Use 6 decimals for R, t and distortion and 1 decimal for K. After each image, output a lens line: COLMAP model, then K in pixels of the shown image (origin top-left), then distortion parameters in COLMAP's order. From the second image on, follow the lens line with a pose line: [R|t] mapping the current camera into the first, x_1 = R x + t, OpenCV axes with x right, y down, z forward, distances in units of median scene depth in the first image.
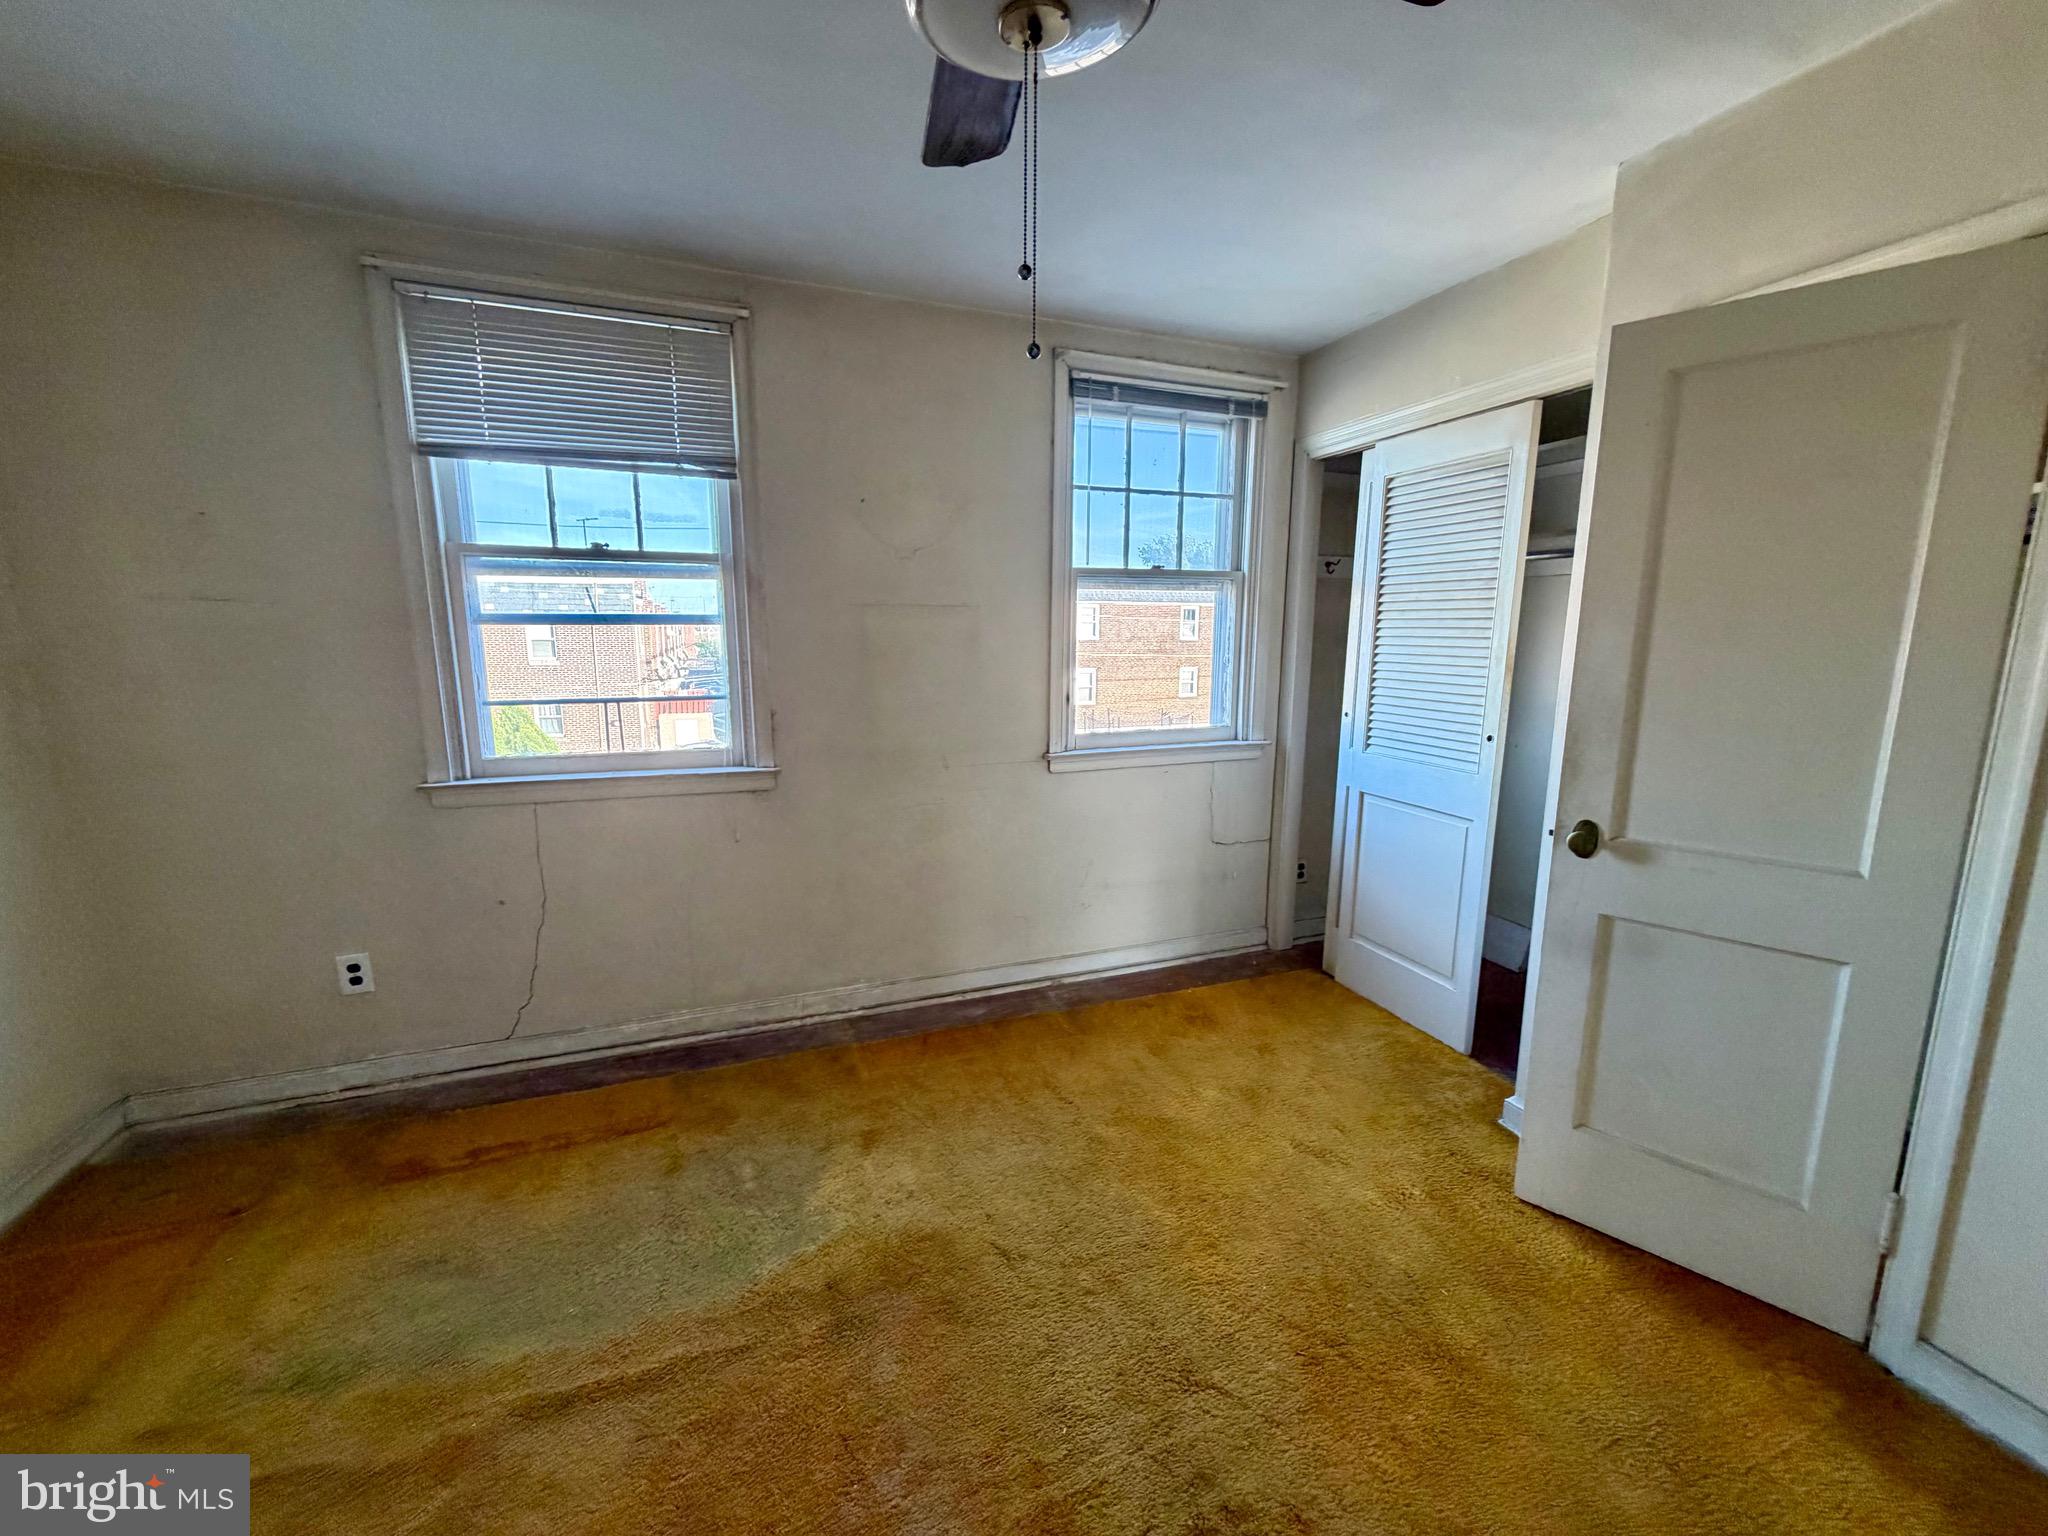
lens RADIAL K [[812.2, 0, 1031.5], [0, 812.2, 772.4], [0, 0, 1]] dist [-0.010371, 0.003068]
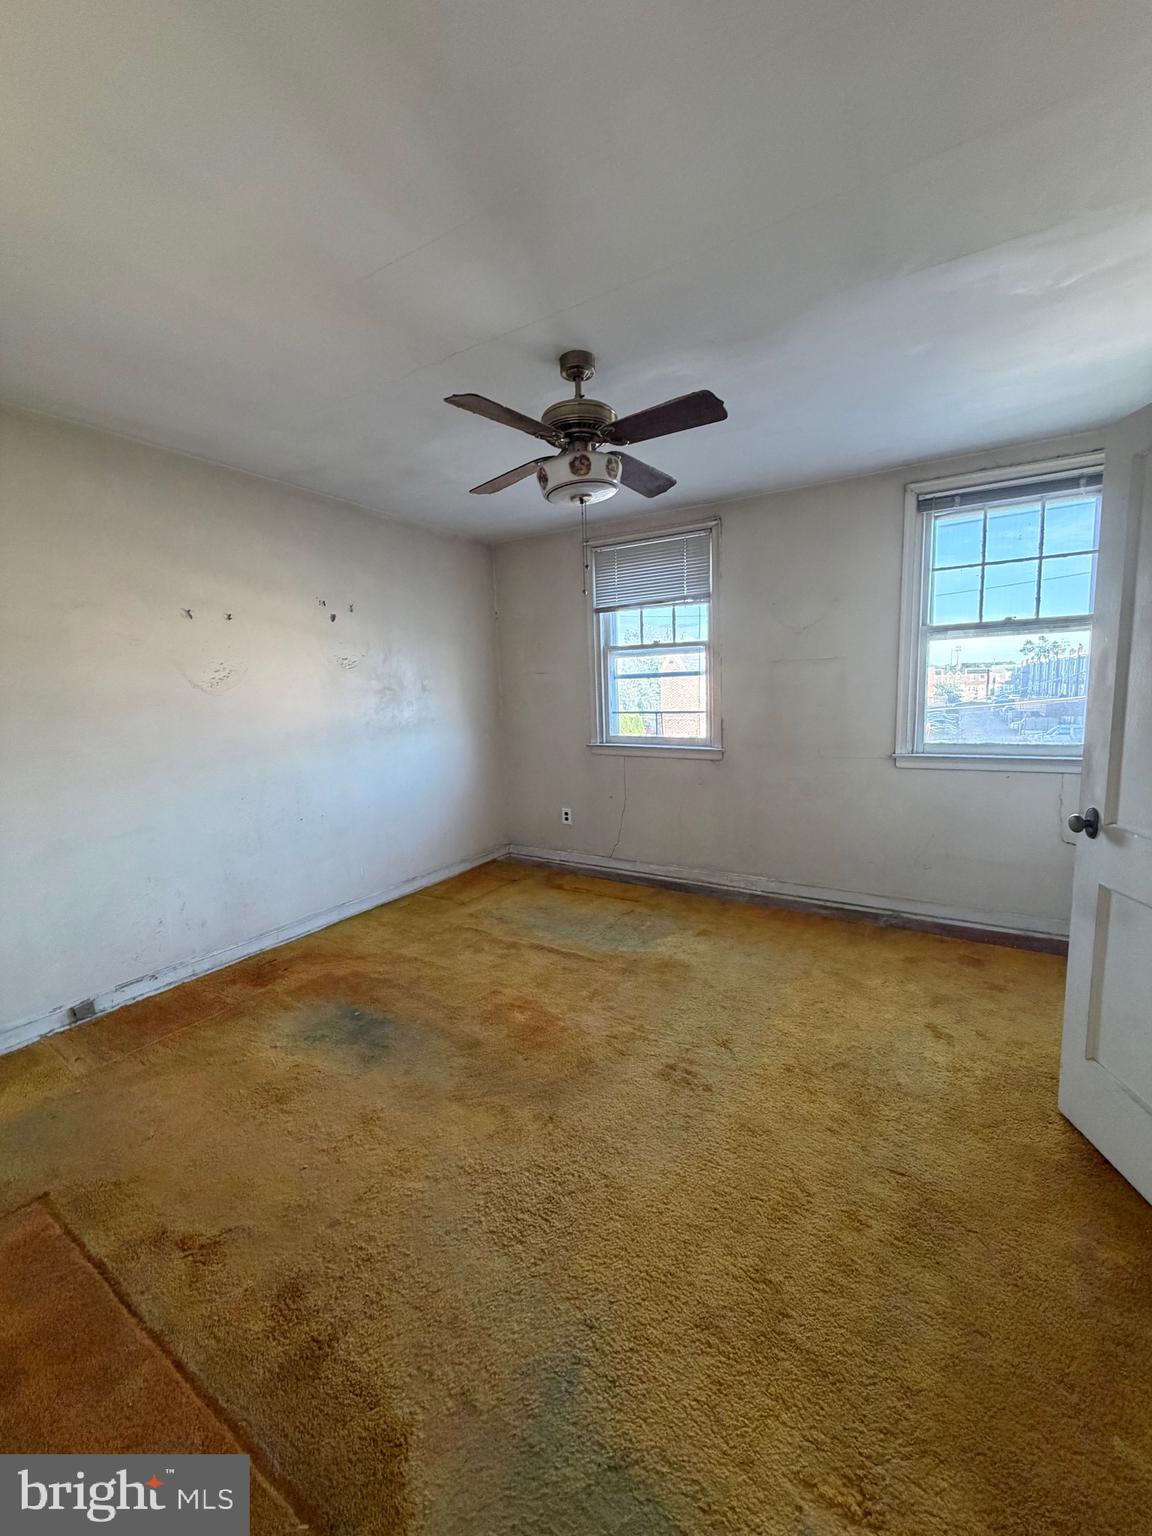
lens RADIAL K [[609.1, 0, 566.8], [0, 609.1, 762.6], [0, 0, 1]] dist [-0.010371, 0.003068]
pose [[0.591913, 0.078101, -0.802209, 0.683314], [-0.103427, 0.994426, 0.020501, 0.038519], [0.799339, 0.070836, 0.596691, -0.163307]]
